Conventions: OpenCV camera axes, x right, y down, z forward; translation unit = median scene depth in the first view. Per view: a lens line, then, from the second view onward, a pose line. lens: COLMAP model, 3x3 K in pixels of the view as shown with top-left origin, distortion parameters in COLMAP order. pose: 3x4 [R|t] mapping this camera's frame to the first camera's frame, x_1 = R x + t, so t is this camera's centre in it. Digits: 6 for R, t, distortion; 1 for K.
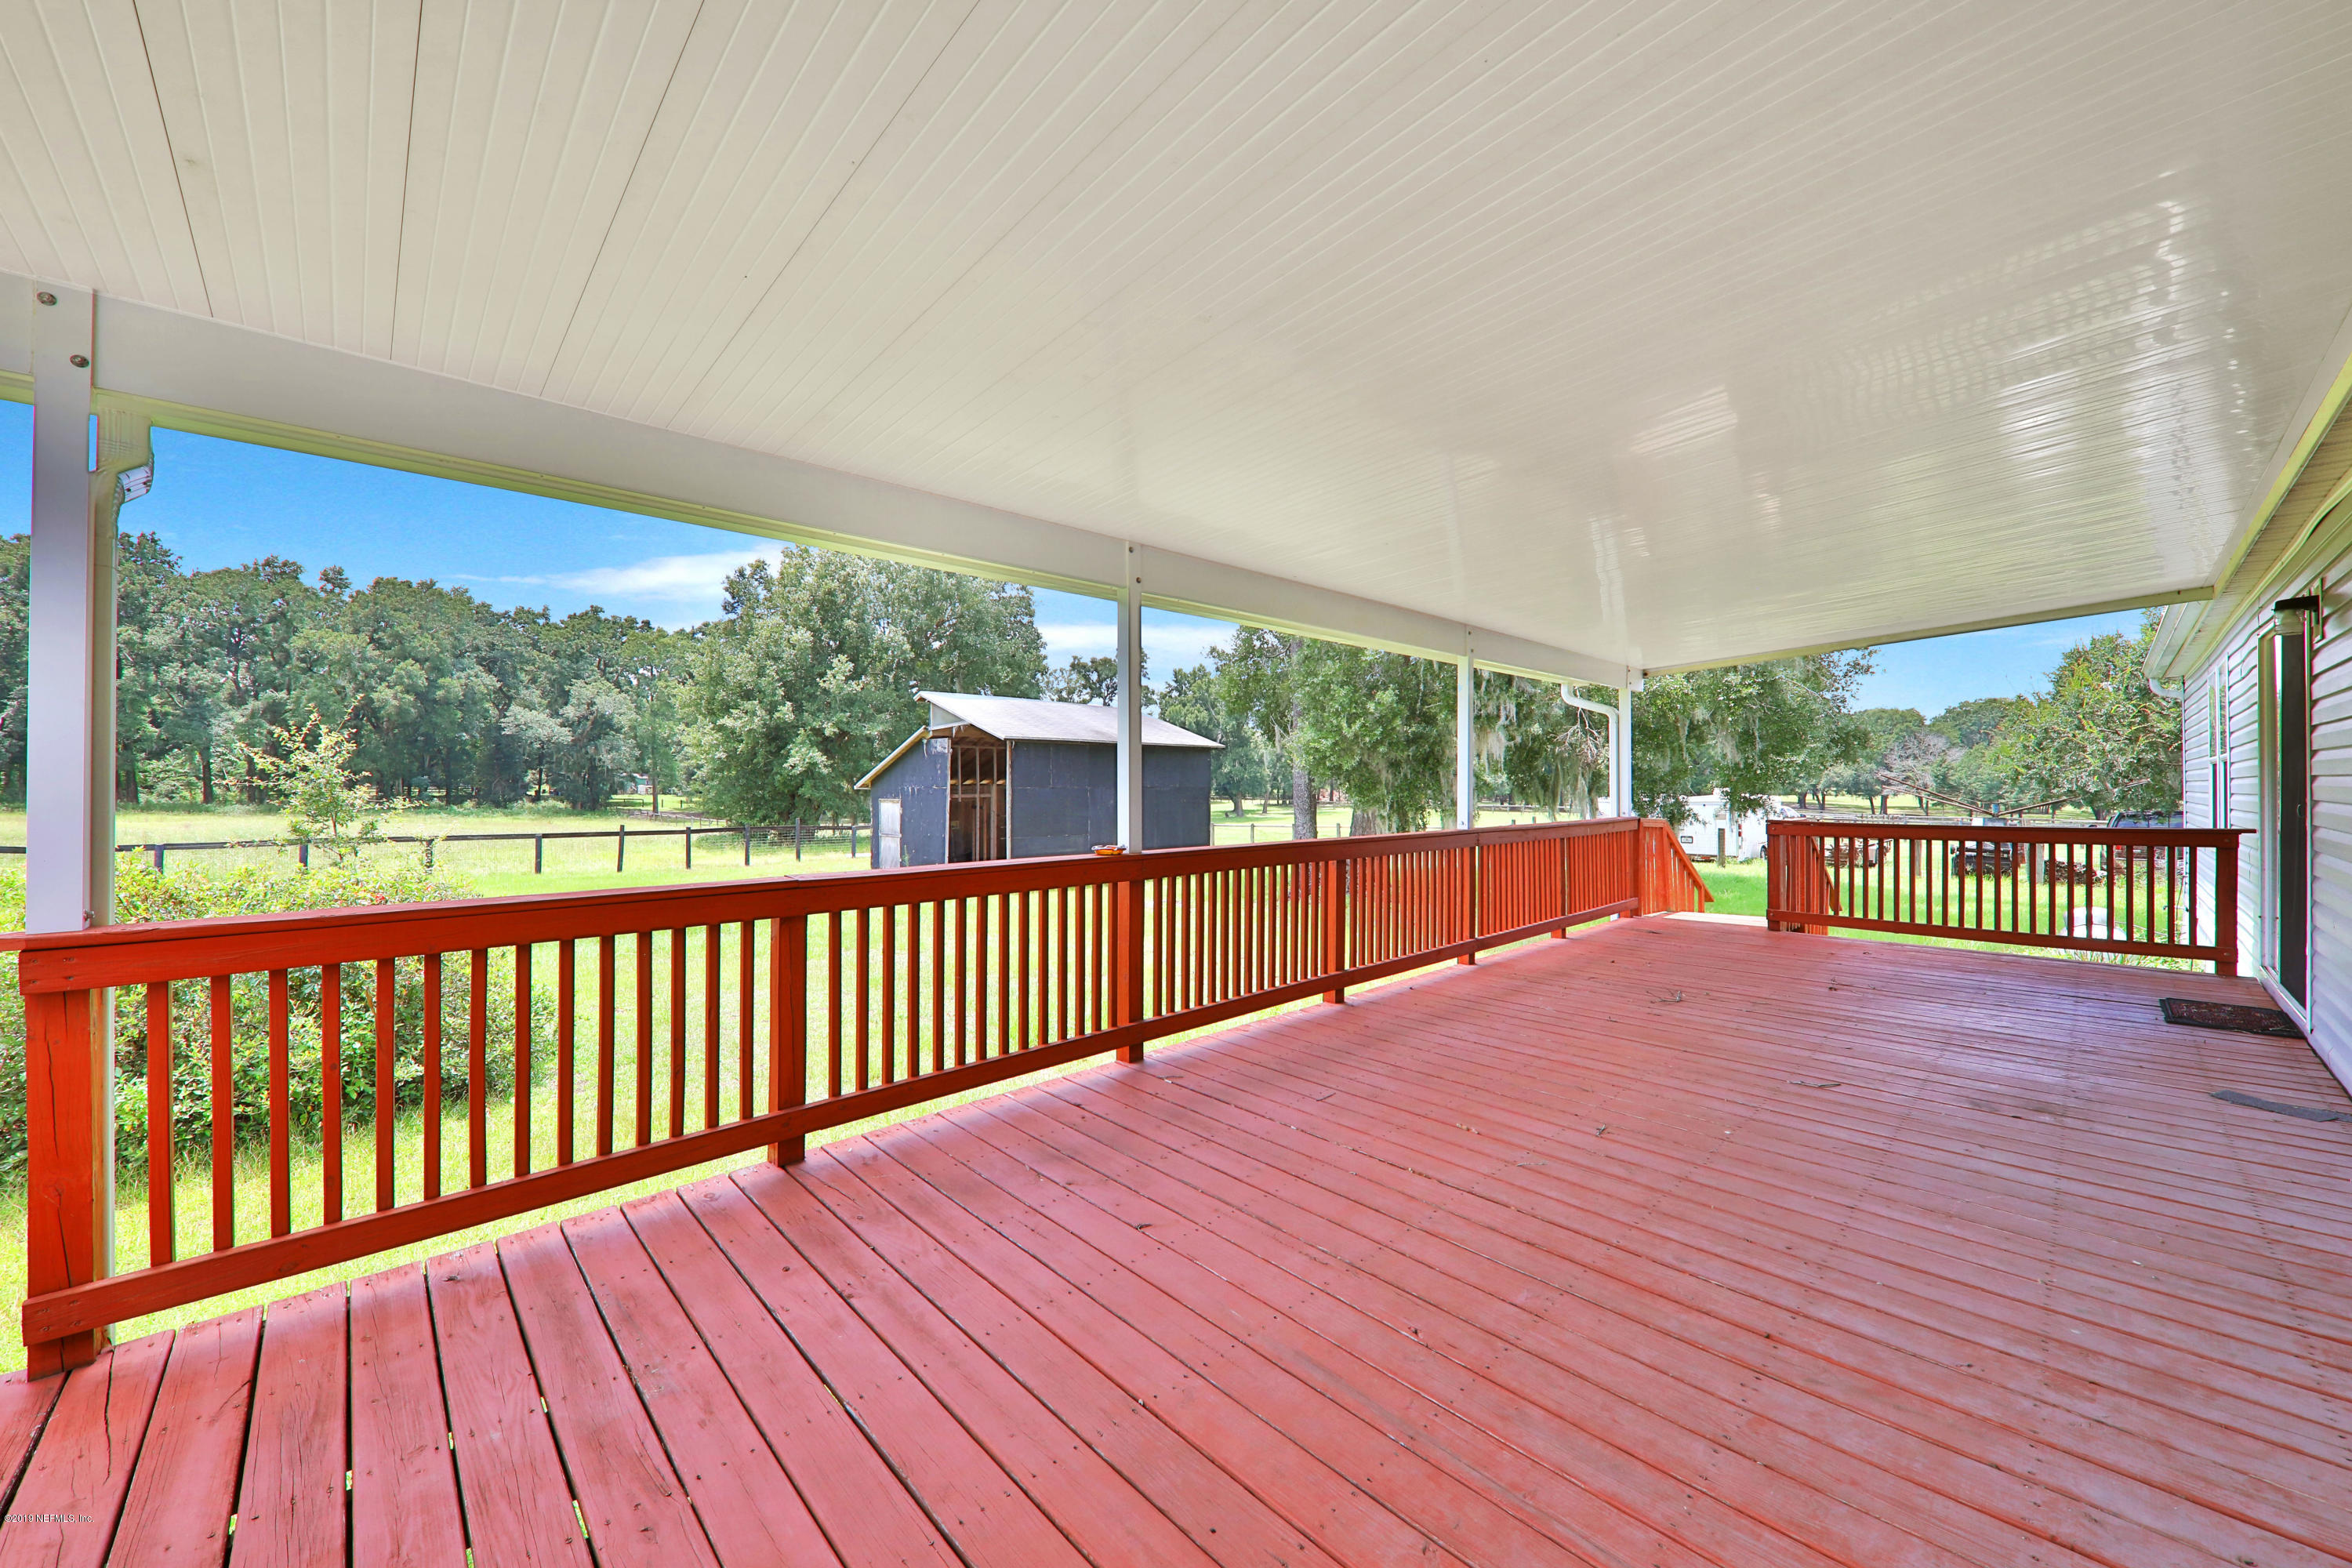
lens RADIAL K [[883.4, 0, 1168.9], [0, 883.4, 778.6], [0, 0, 1]] dist [-0.006734, -0.000016]
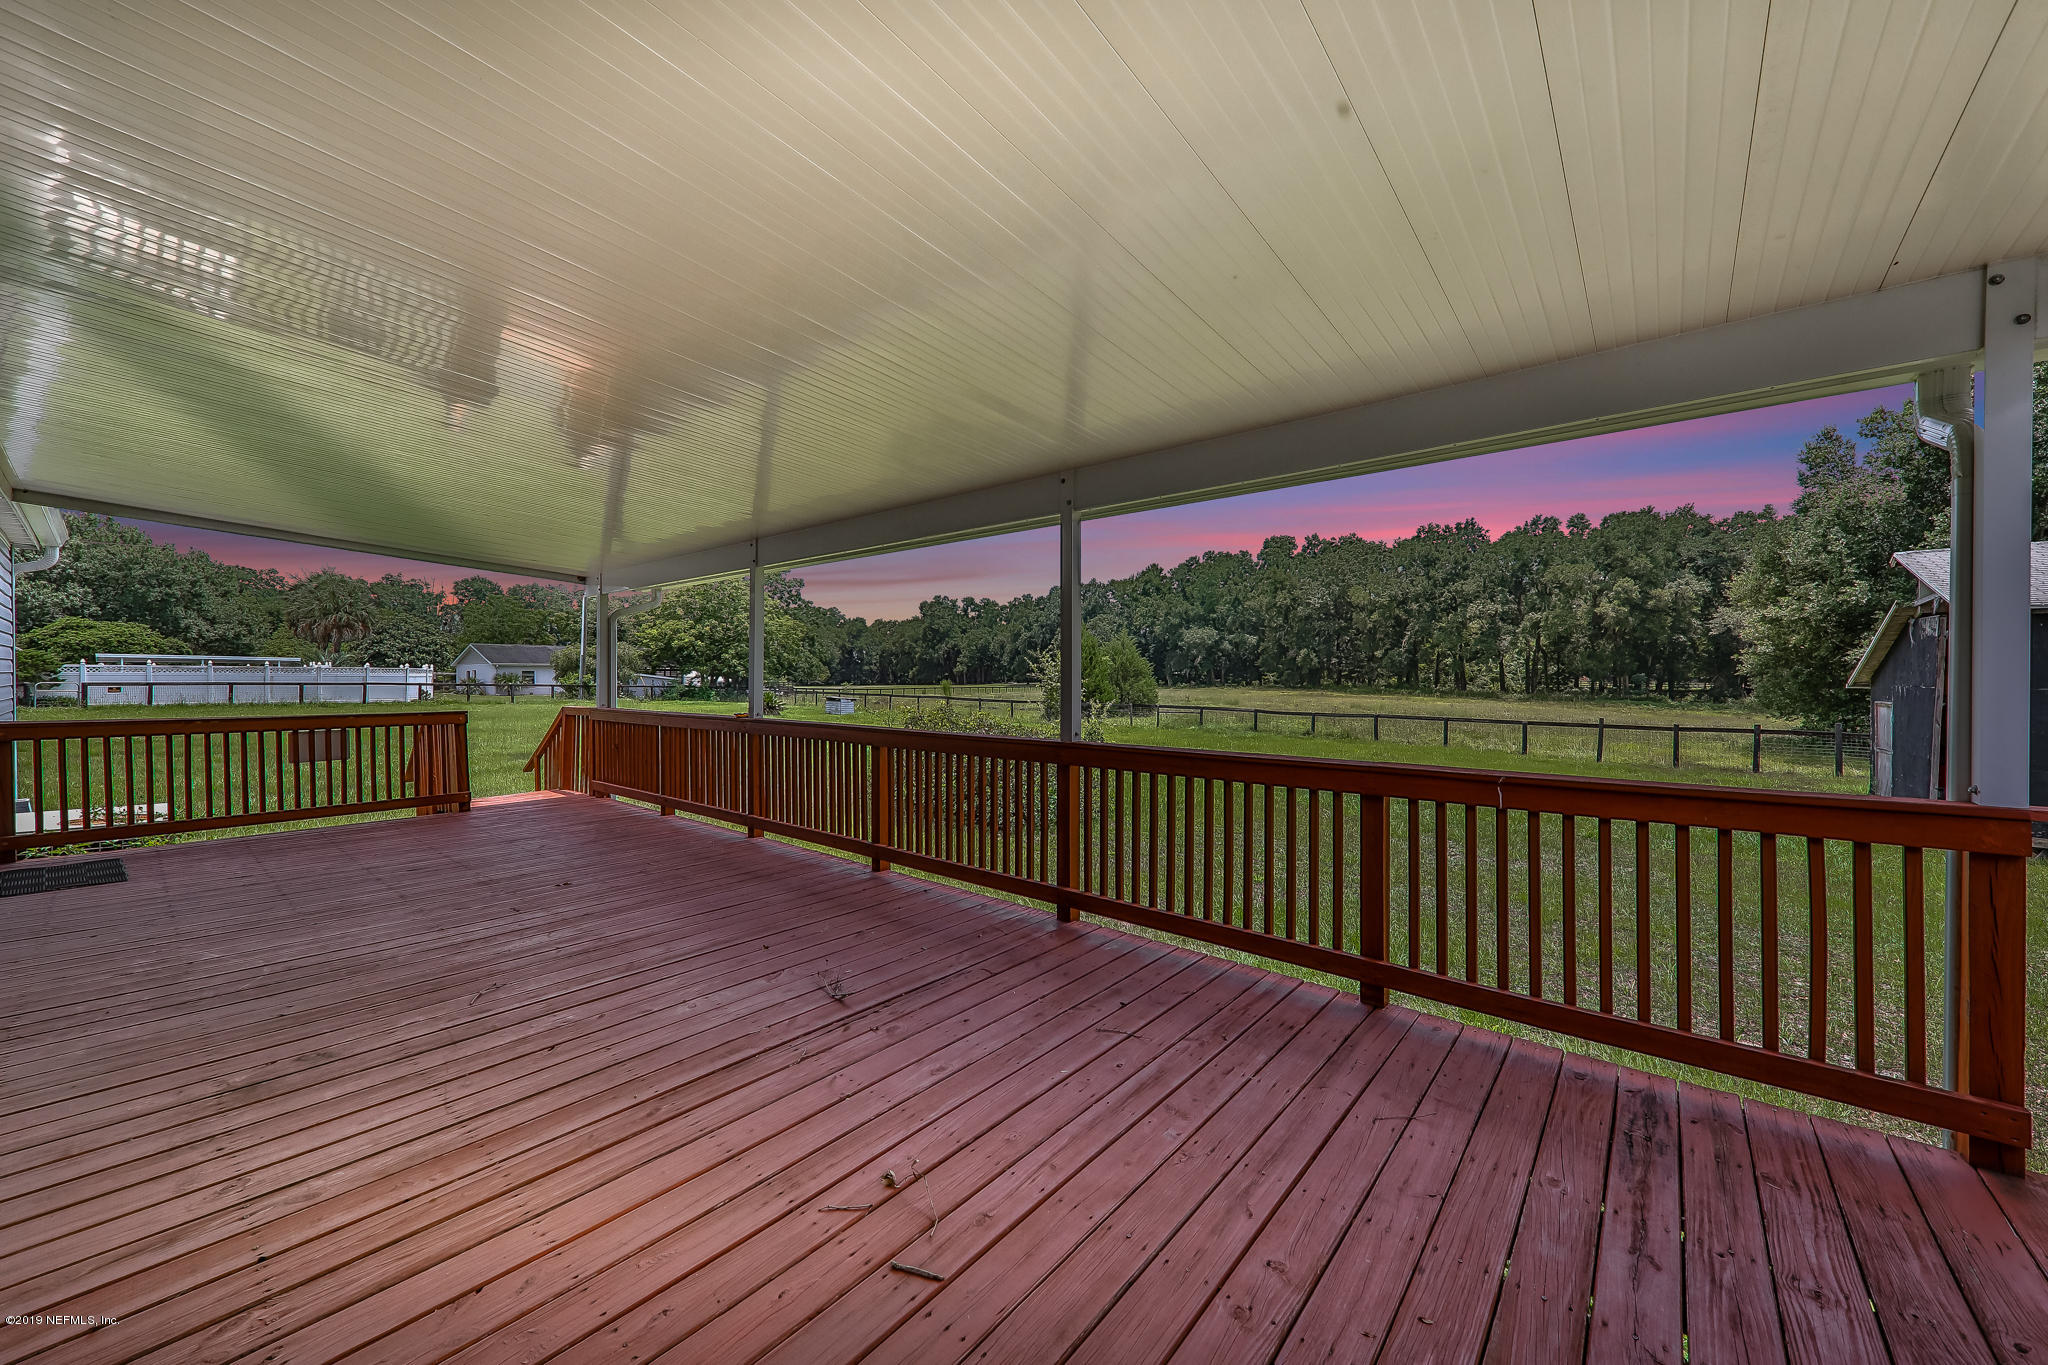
lens RADIAL K [[729.8, 0, 1023.2], [0, 729.8, 714.6], [0, 0, 1]] dist [-0.000742, -0.000107]
pose [[0.102829, 0.050577, -0.993412, 0.098760], [0.003006, 0.998686, 0.051157, 0.000044], [0.994694, -0.008246, 0.102542, 0.094467]]
